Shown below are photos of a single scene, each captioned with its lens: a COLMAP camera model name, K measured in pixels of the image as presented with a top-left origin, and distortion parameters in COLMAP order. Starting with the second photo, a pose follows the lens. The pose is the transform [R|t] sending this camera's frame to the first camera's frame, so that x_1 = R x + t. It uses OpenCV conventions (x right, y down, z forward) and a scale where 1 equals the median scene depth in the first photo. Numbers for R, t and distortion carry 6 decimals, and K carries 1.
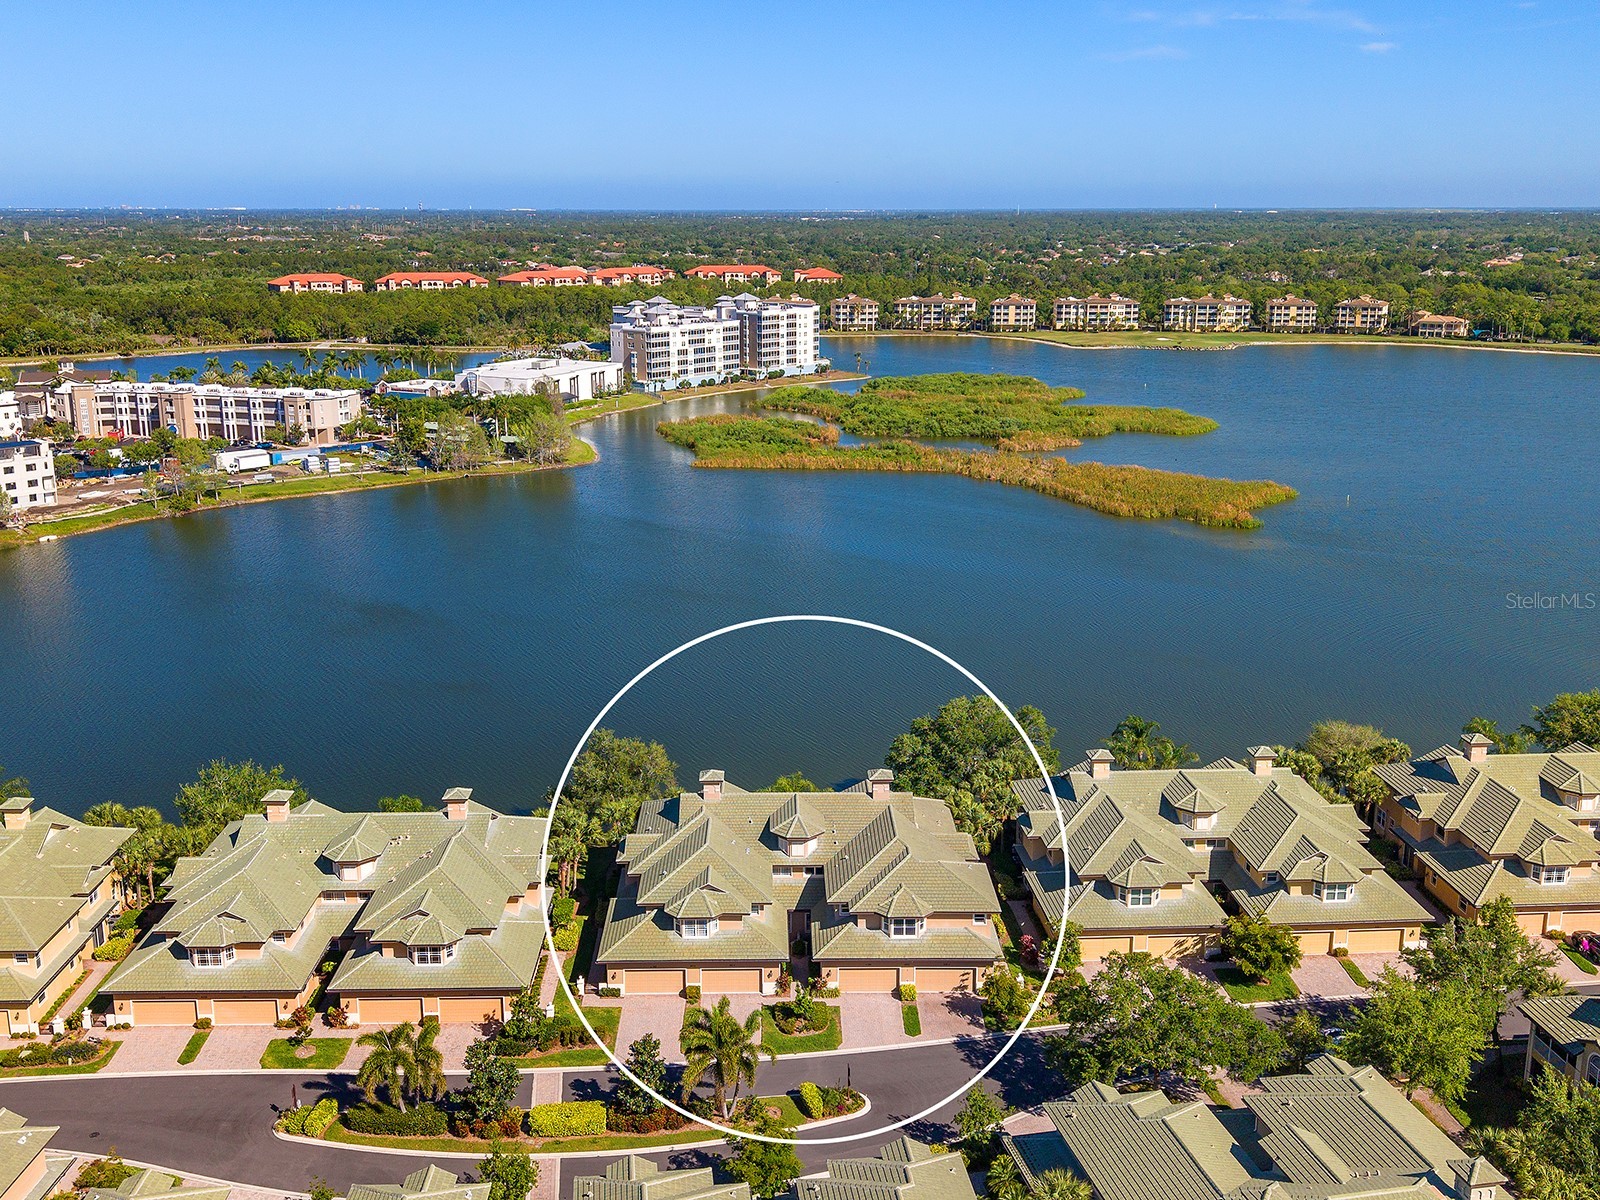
lens RADIAL K [[1599.3, 0, 805.5], [0, 1599.3, 600.5], [0, 0, 1]] dist [0.107701, -0.307932]
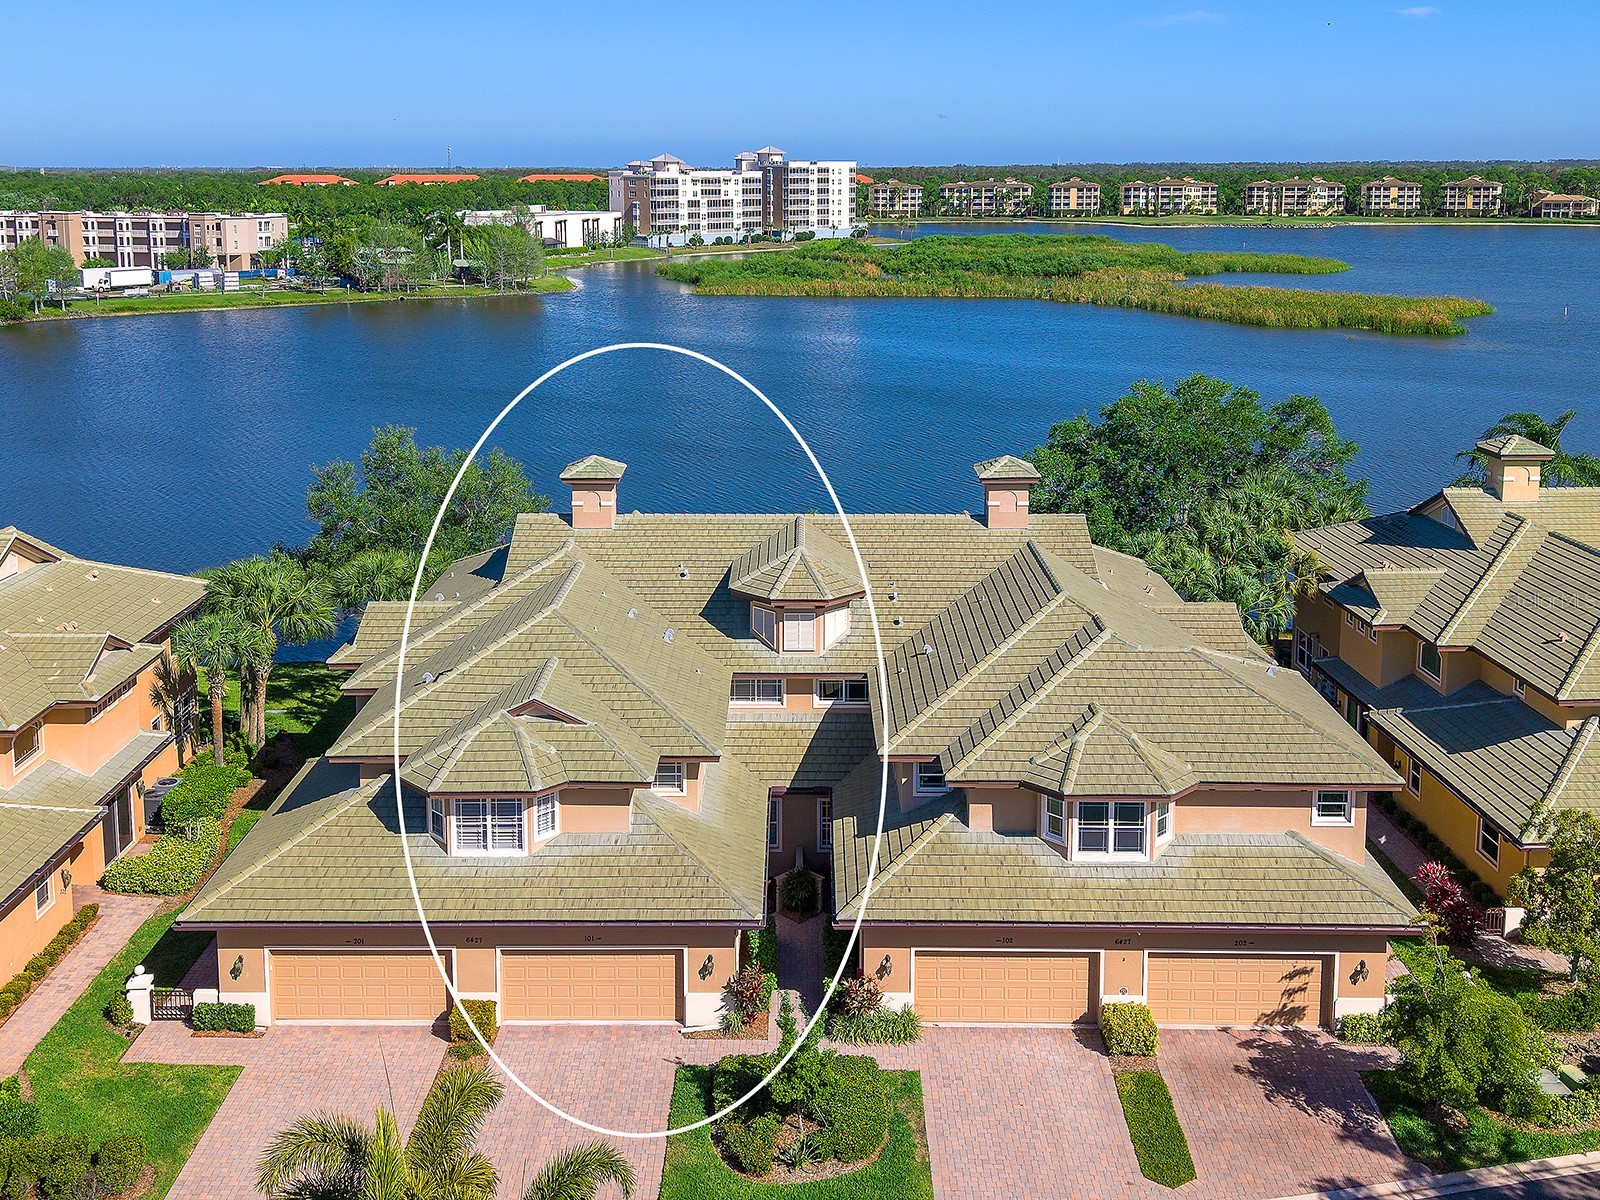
lens RADIAL K [[1620.5, 0, 787.0], [0, 1620.5, 436.1], [0, 0, 1]] dist [0.018681, -0.038350]
pose [[0.999421, -0.000389, -0.034022, 0.001835], [-0.002387, 0.996669, -0.081517, 0.047205], [0.033941, 0.081551, 0.996091, 0.206409]]
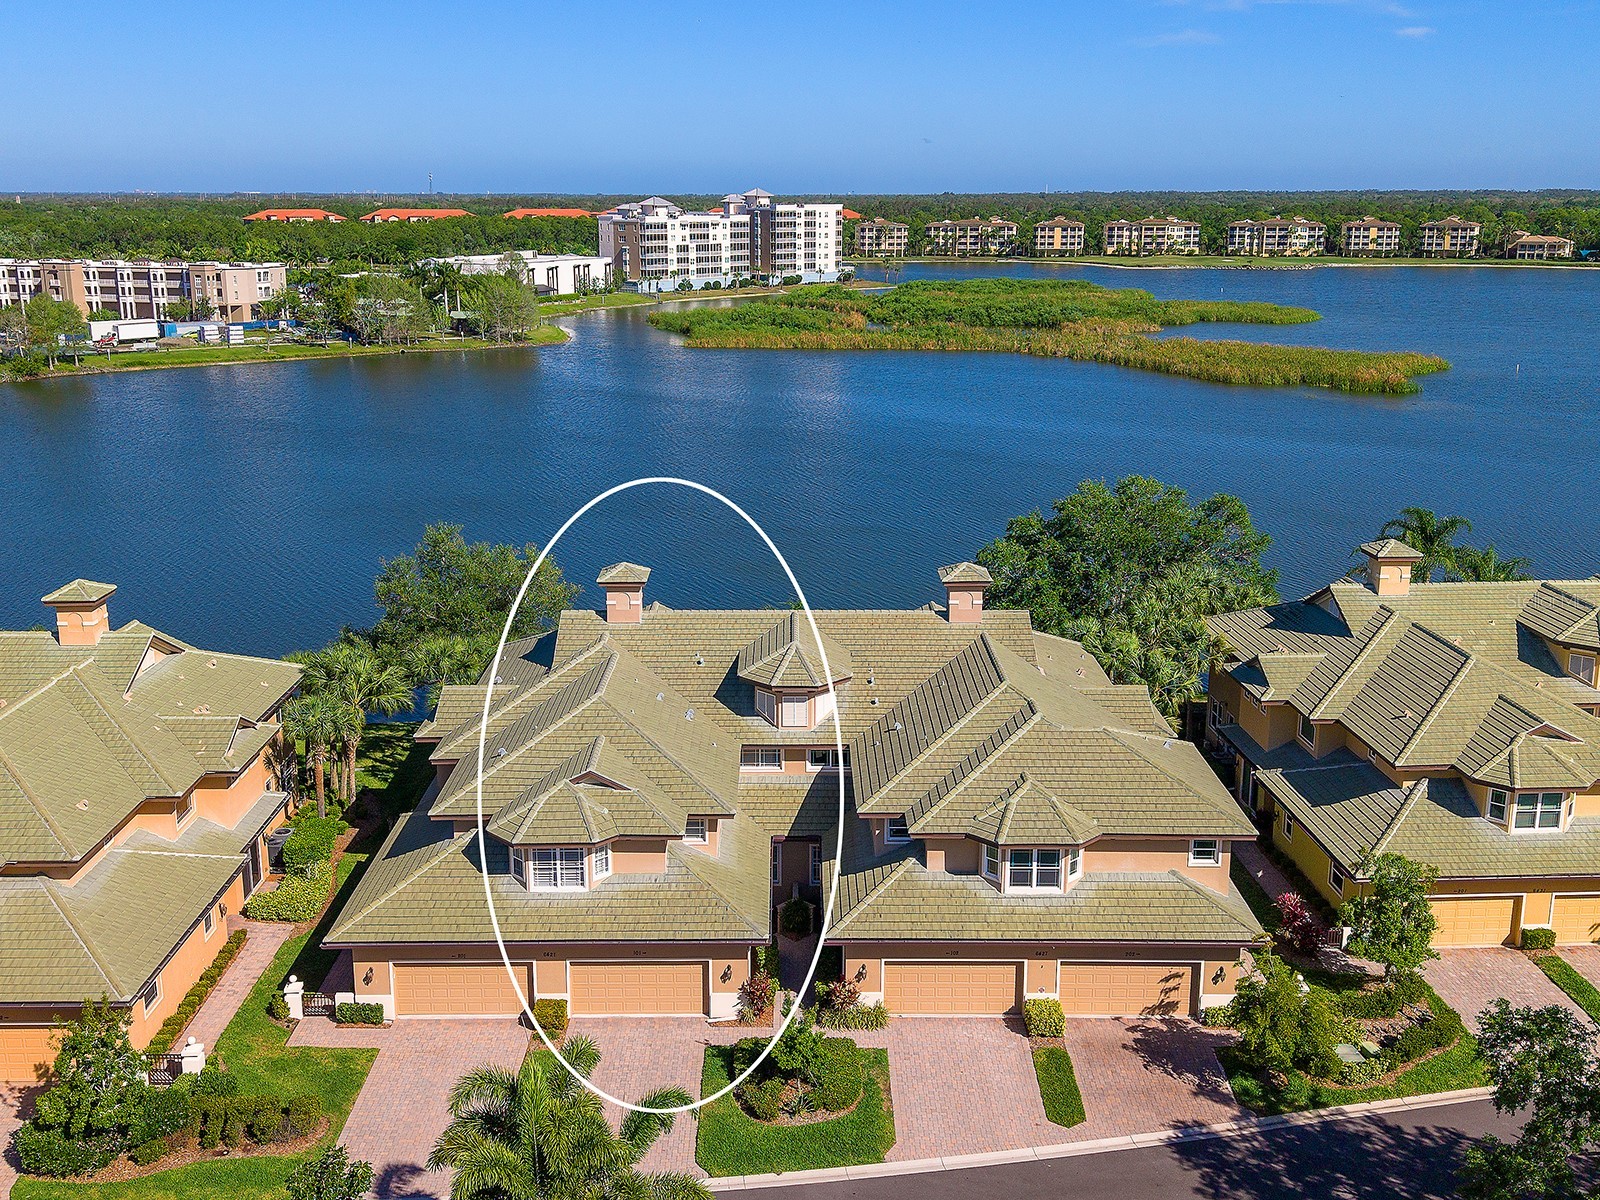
lens RADIAL K [[1611.9, 0, 800.0], [0, 1611.9, 600.0], [0, 0, 1]] dist [0.041114, -0.100333]
pose [[0.999849, 0.001337, -0.017321, 0.001662], [-0.001311, 0.999998, 0.001523, 0.040807], [0.017323, -0.001500, 0.999849, 0.176107]]
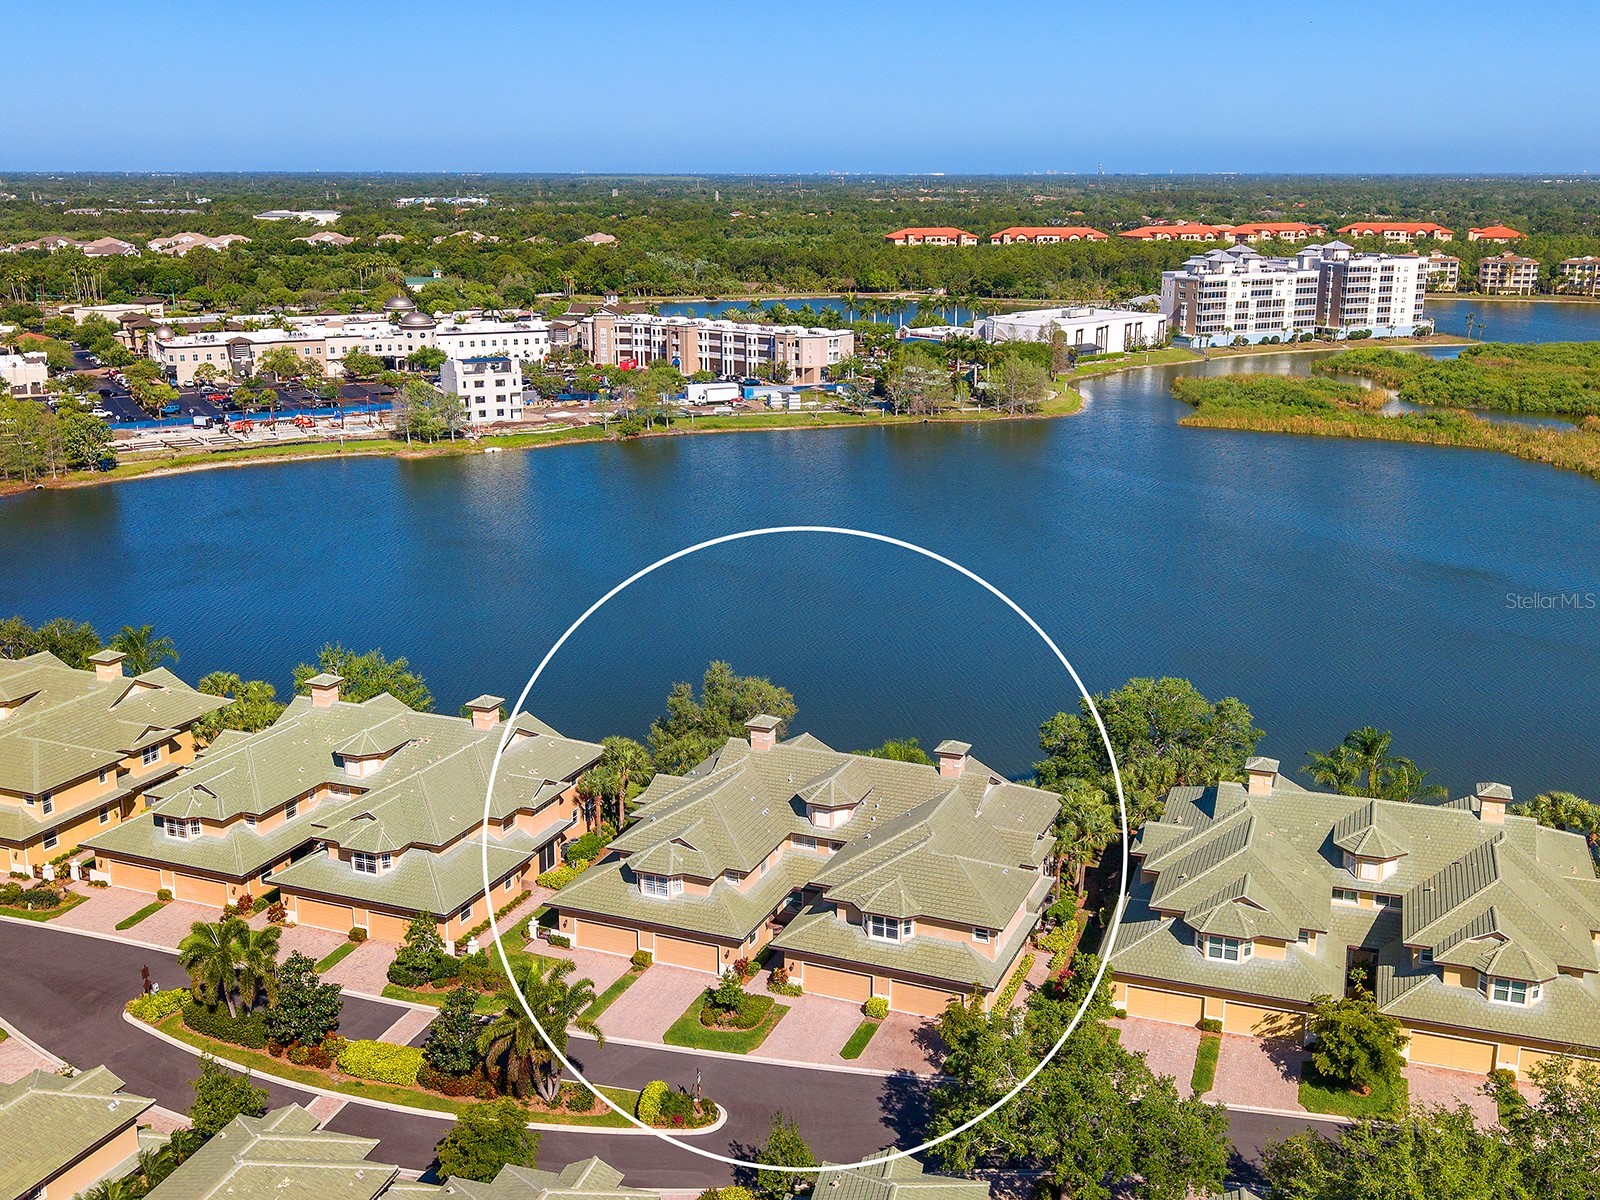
lens RADIAL K [[1652.7, 0, 799.7], [0, 1652.7, 629.3], [0, 0, 1]] dist [0.199352, -0.633238]
pose [[0.913648, 0.106015, -0.392438, 0.105525], [-0.095931, 0.994358, 0.045280, 0.006349], [0.395024, -0.003723, 0.918663, 0.067280]]
